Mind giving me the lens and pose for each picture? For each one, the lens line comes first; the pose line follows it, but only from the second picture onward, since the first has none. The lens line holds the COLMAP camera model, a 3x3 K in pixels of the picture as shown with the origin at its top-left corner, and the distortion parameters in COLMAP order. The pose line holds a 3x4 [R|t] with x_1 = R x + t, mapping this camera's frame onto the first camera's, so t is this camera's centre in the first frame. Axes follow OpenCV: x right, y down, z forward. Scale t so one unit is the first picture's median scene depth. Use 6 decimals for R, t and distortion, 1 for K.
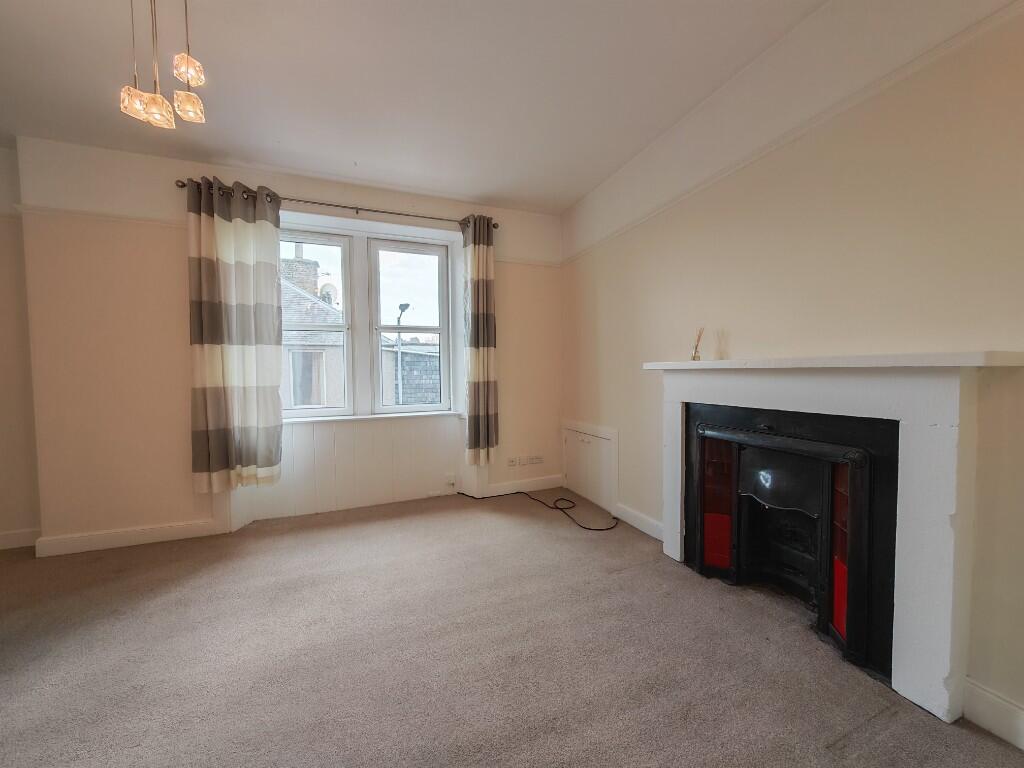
lens RADIAL K [[379.8, 0, 511.1], [0, 379.8, 385.7], [0, 0, 1]] dist [-0.003337, 0.000555]
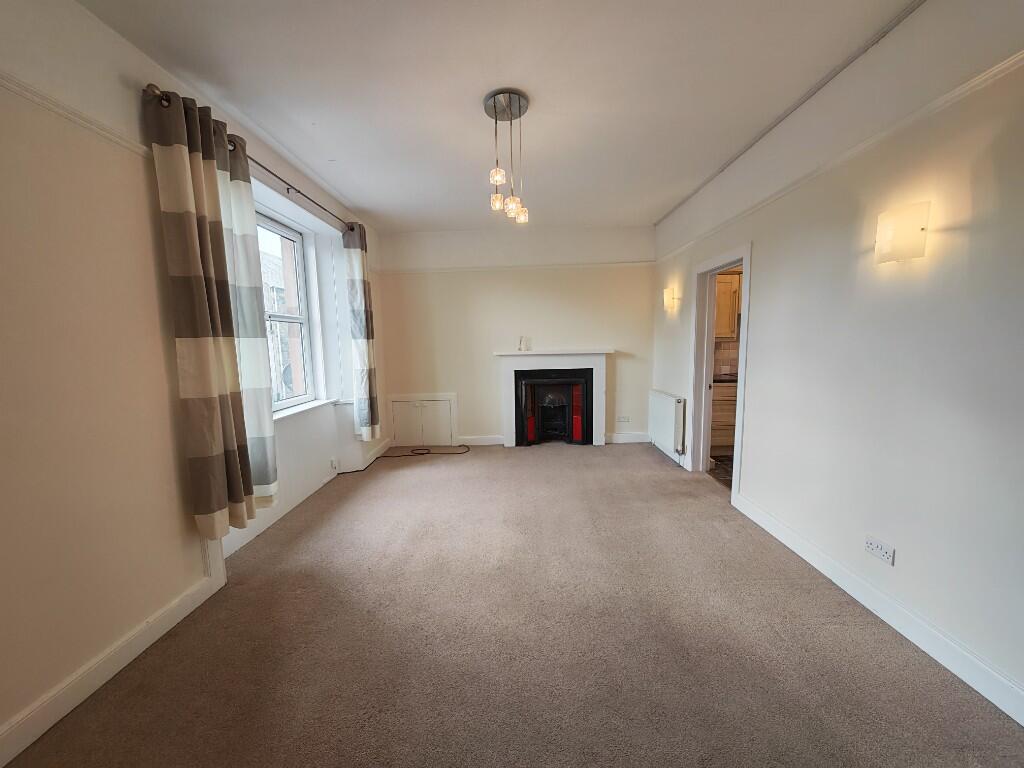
lens RADIAL K [[379.8, 0, 511.1], [0, 379.8, 385.7], [0, 0, 1]] dist [-0.003337, 0.000555]
pose [[0.375641, -0.099654, 0.921392, -1.218717], [0.052820, 0.994888, 0.086069, -0.044591], [-0.925259, 0.016337, 0.378985, 0.177115]]
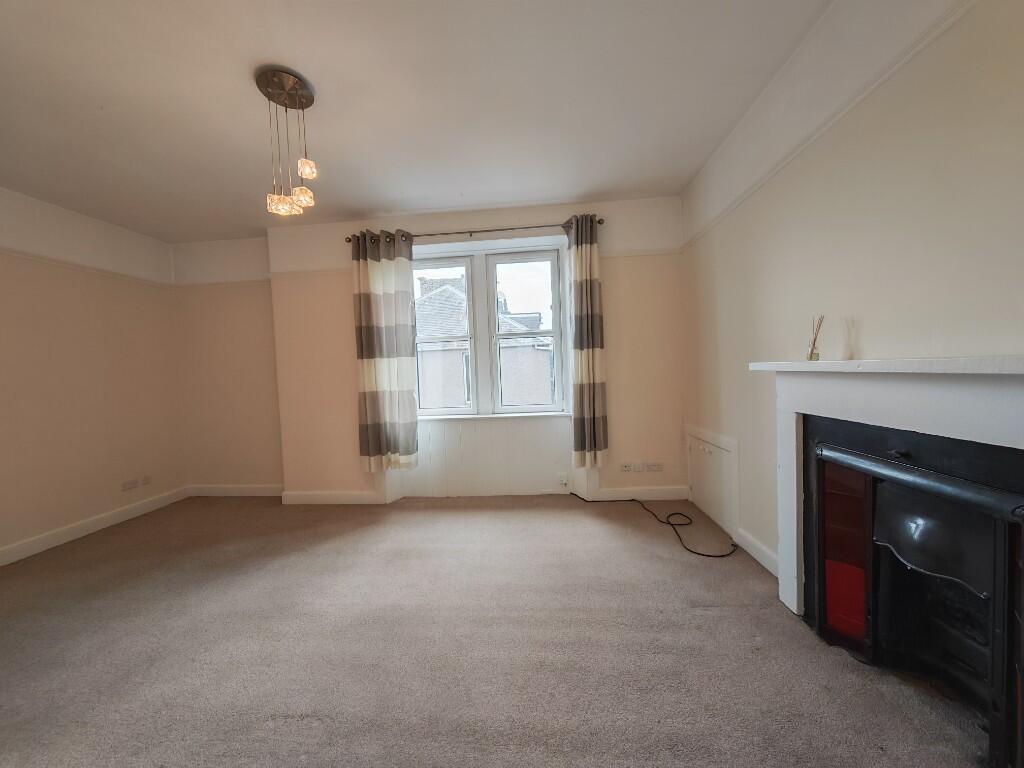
lens RADIAL K [[379.8, 0, 511.1], [0, 379.8, 385.7], [0, 0, 1]] dist [-0.003337, 0.000555]
pose [[0.900347, -0.006669, -0.435122, 0.210927], [0.013191, 0.999841, 0.011970, -0.024073], [0.434973, -0.016517, 0.900292, 0.032871]]
